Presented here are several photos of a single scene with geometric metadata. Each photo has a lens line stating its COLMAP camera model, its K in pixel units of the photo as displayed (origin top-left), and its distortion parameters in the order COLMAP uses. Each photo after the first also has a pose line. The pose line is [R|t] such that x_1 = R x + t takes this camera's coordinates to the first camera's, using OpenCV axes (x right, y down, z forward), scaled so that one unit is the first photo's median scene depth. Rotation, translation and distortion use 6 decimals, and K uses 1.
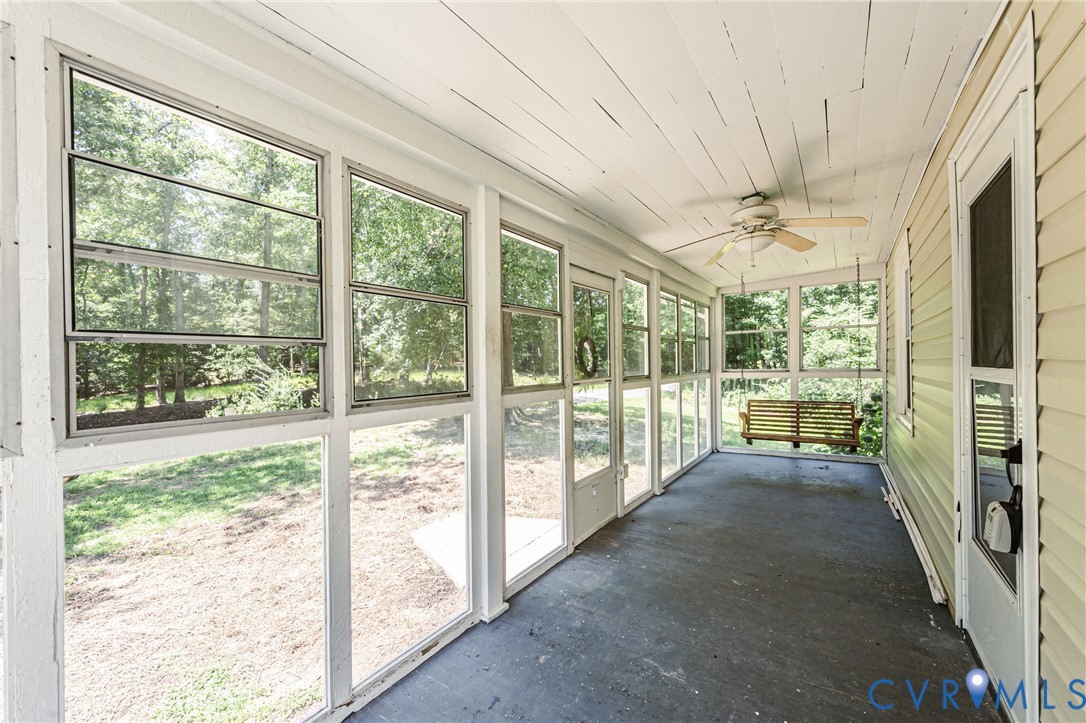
lens RADIAL K [[435.7, 0, 543.0], [0, 435.7, 361.5], [0, 0, 1]] dist [-0.000272, -0.000137]
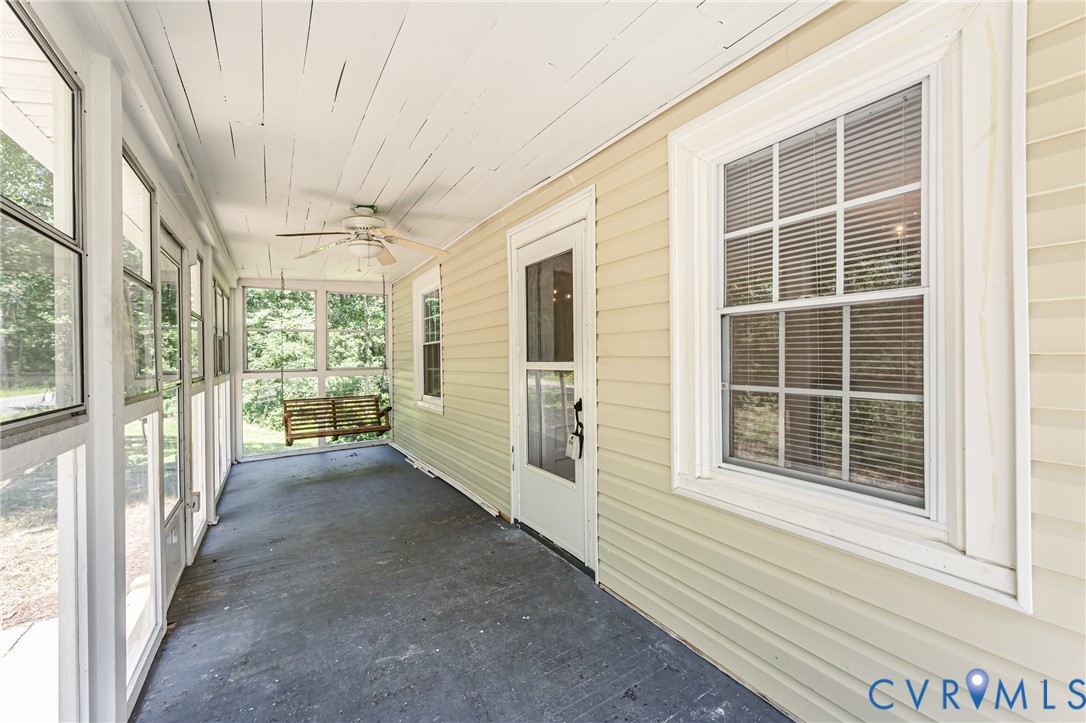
lens RADIAL K [[433.8, 0, 539.5], [0, 433.8, 355.5], [0, 0, 1]] dist [0.000208, 0.000066]
pose [[0.412751, 0.015699, 0.910709, -0.324158], [0.000675, 0.999846, -0.017541, 0.010491], [-0.910844, 0.007854, 0.412677, 0.166245]]
